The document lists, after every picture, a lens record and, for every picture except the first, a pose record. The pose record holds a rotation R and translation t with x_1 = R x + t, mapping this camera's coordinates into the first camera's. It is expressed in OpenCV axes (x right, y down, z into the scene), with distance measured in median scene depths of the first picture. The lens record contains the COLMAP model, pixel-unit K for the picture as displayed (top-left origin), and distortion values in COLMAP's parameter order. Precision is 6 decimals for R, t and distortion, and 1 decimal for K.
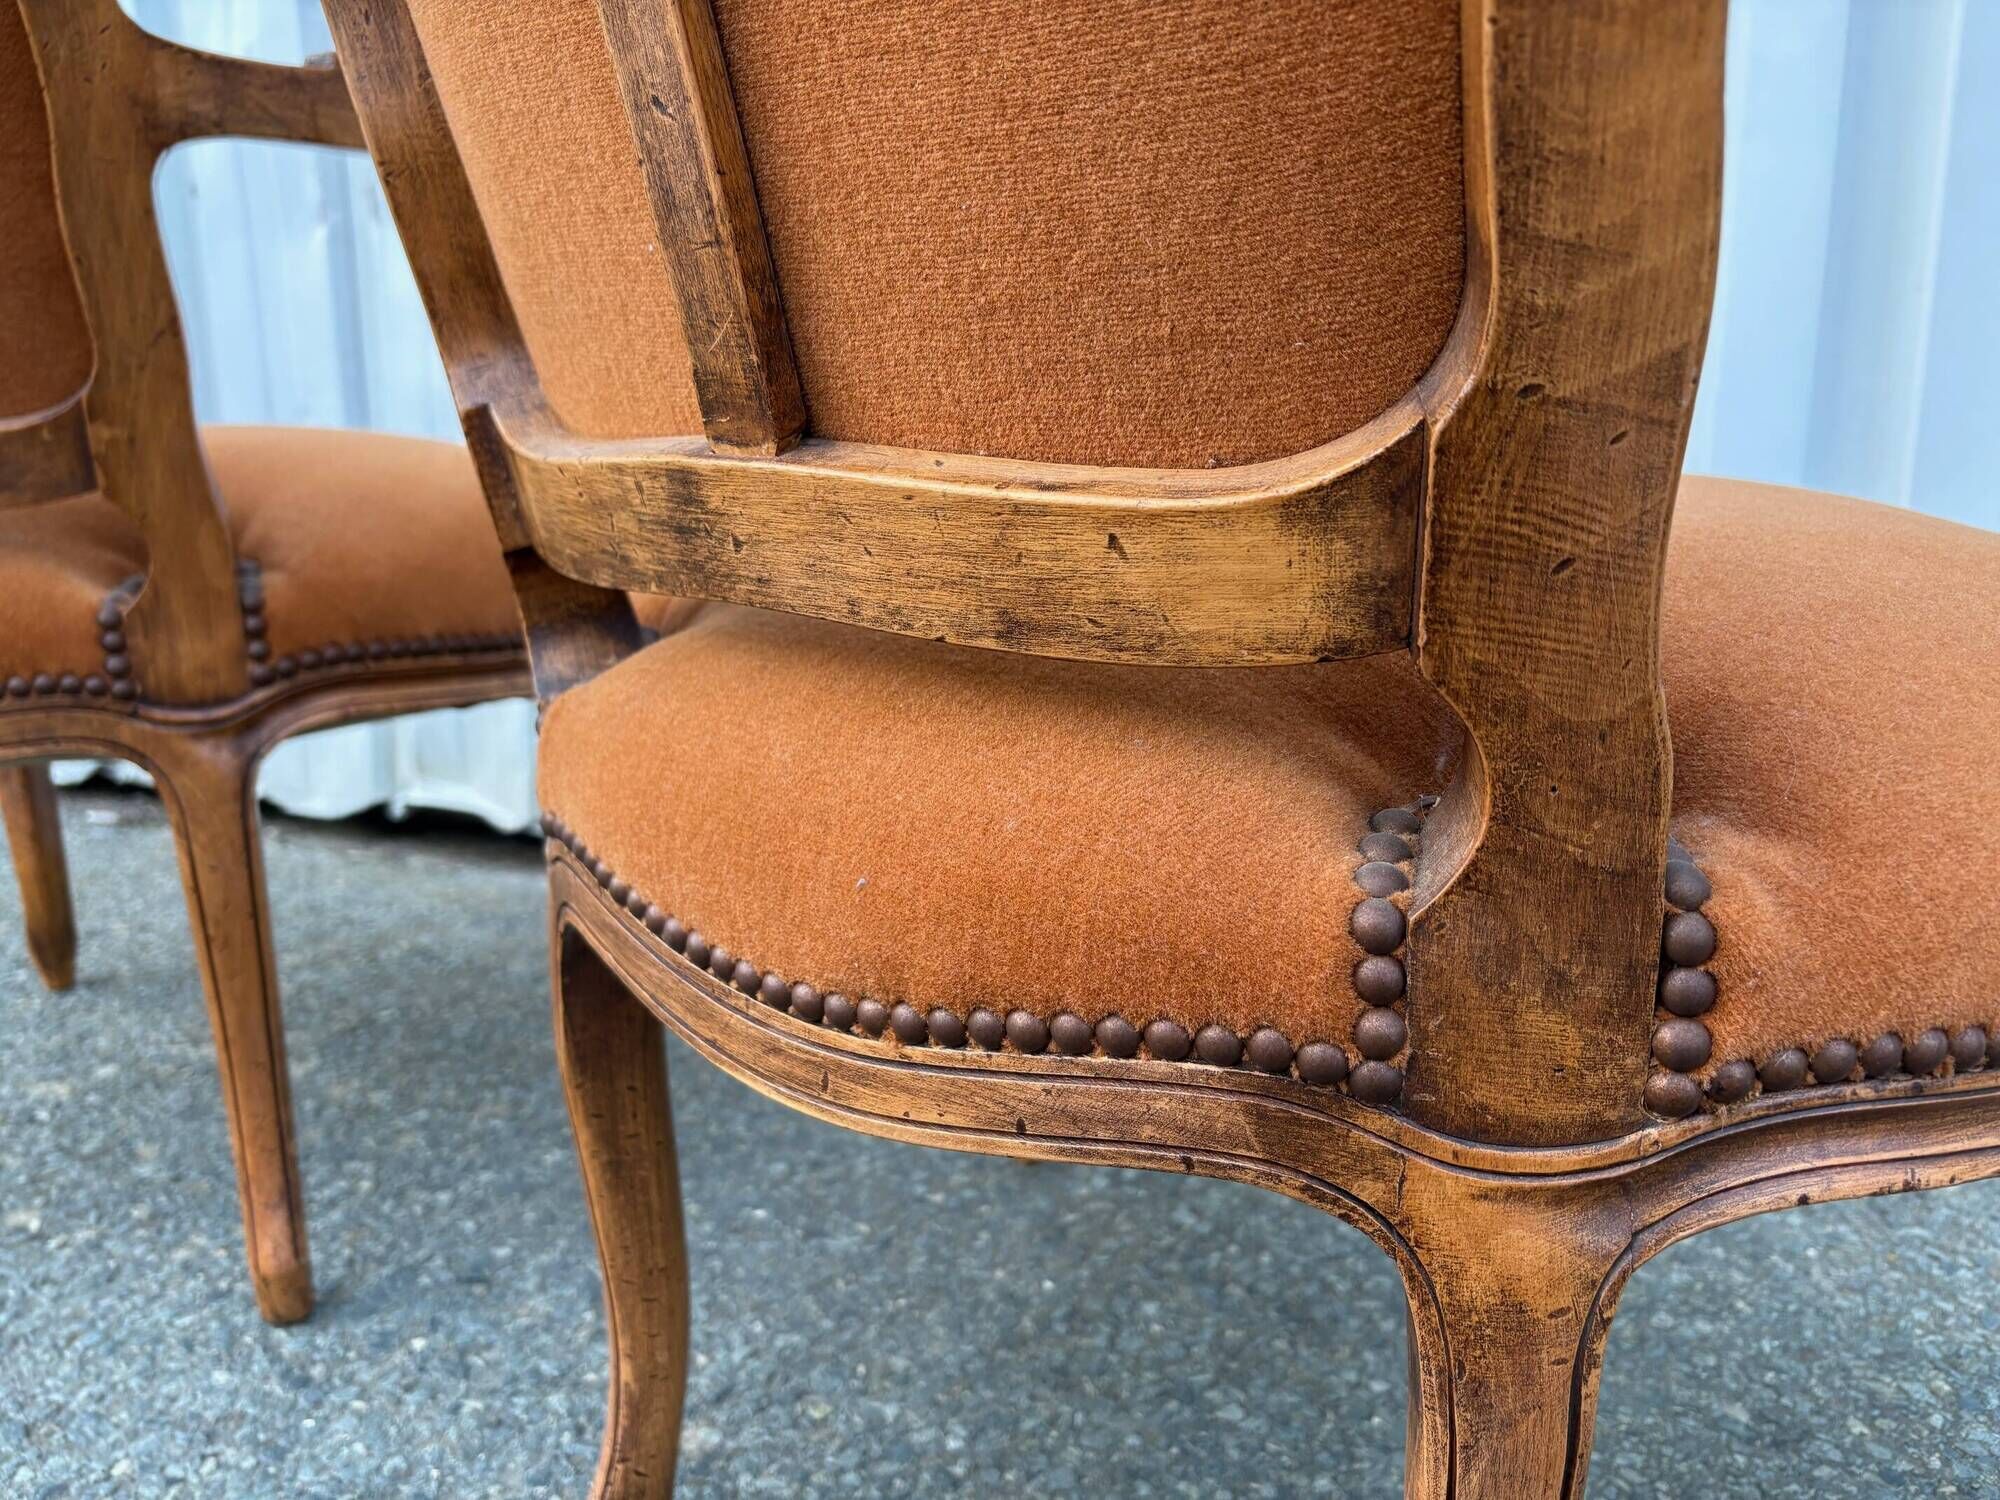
lens RADIAL K [[1545.8, 0, 990.9], [0, 1545.8, 740.6], [0, 0, 1]] dist [0.028836, -0.042486]
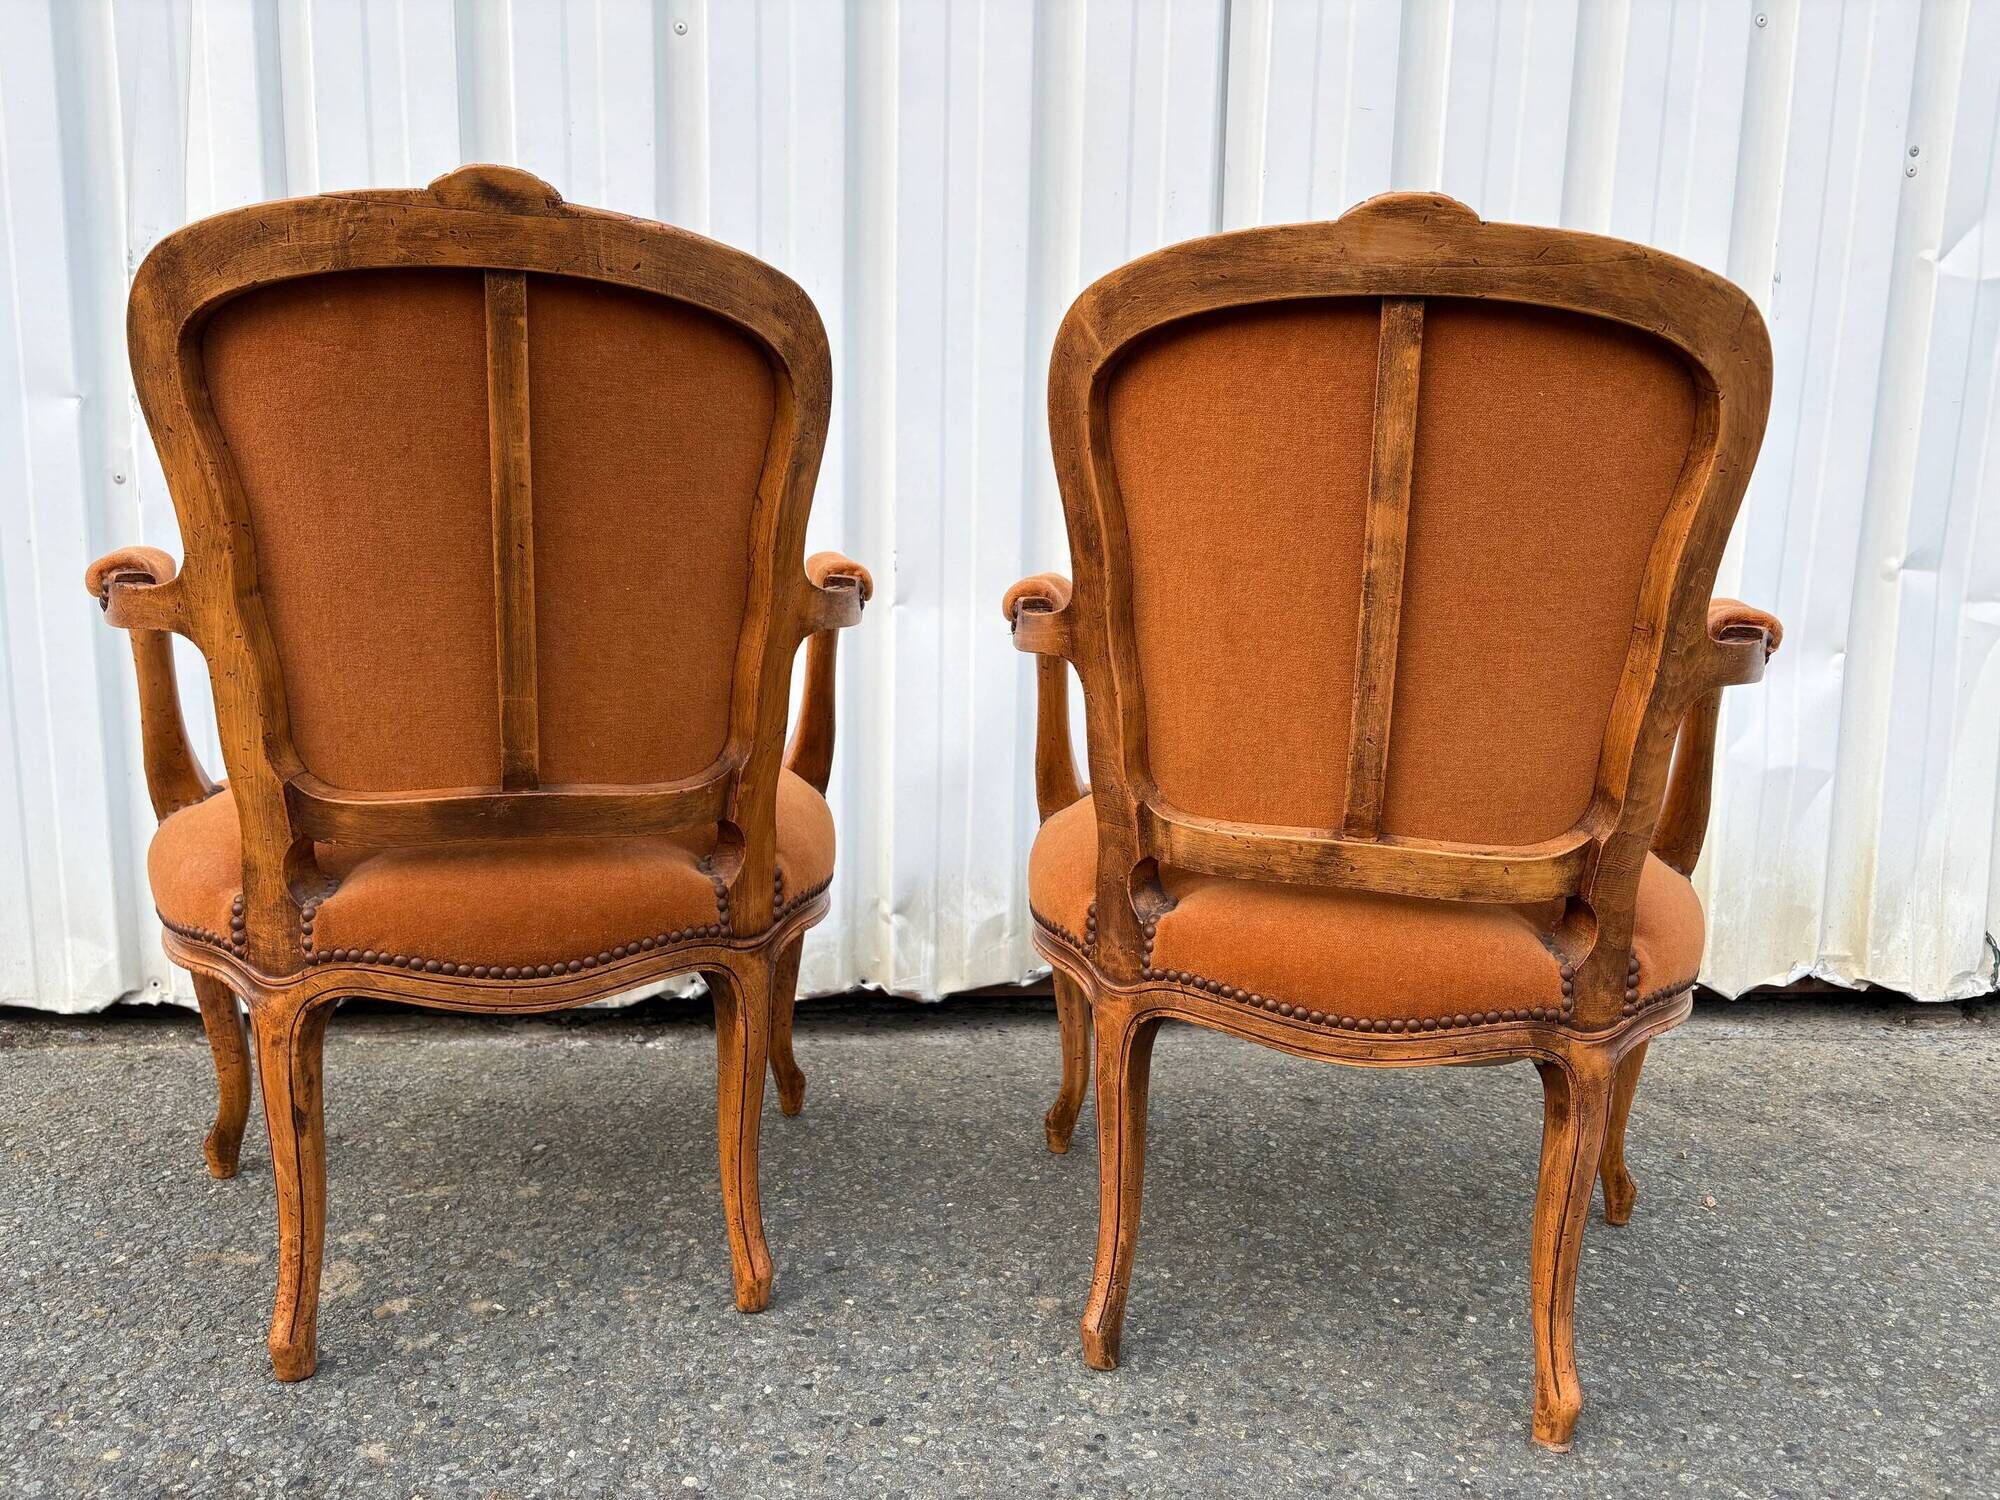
lens RADIAL K [[1545.8, 0, 1017.6], [0, 1545.8, 748.7], [0, 0, 1]] dist [0.028836, -0.042486]
pose [[0.875324, -0.041886, 0.481719, -2.175001], [0.068524, 0.996932, -0.037829, -0.293467], [-0.478657, 0.066122, 0.875509, -1.311726]]
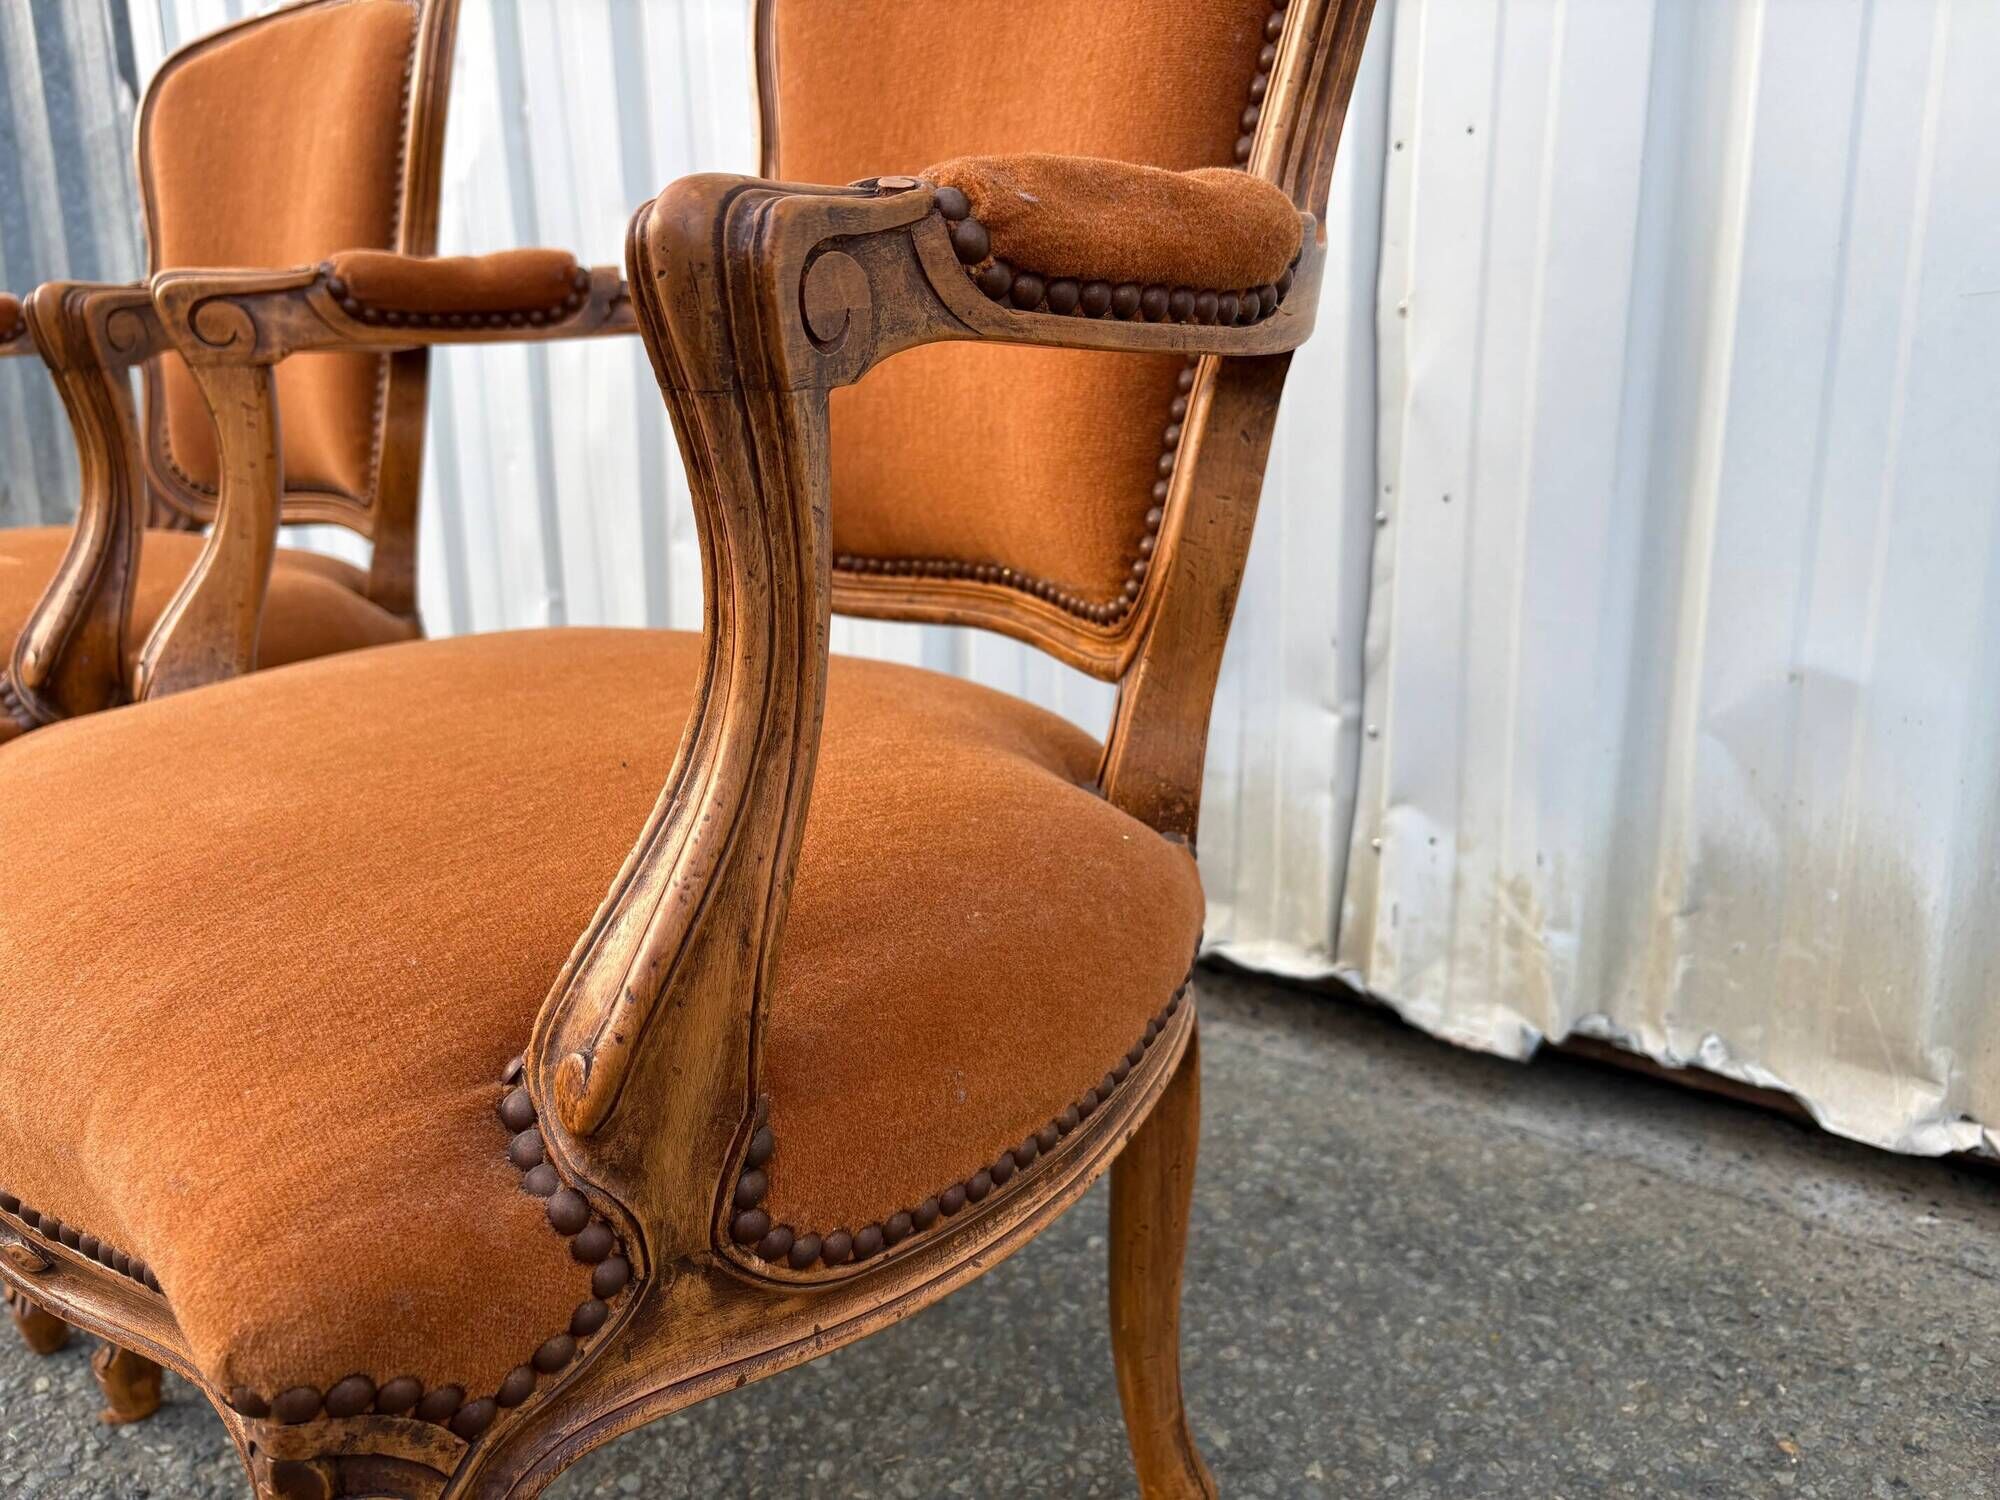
lens RADIAL K [[1545.8, 0, 1016.3], [0, 1545.8, 744.4], [0, 0, 1]] dist [0.028836, -0.042486]
pose [[0.958235, 0.067174, -0.277982, 1.238778], [-0.058570, 0.997515, 0.039152, -0.235772], [0.279922, -0.021235, 0.959788, -0.271839]]
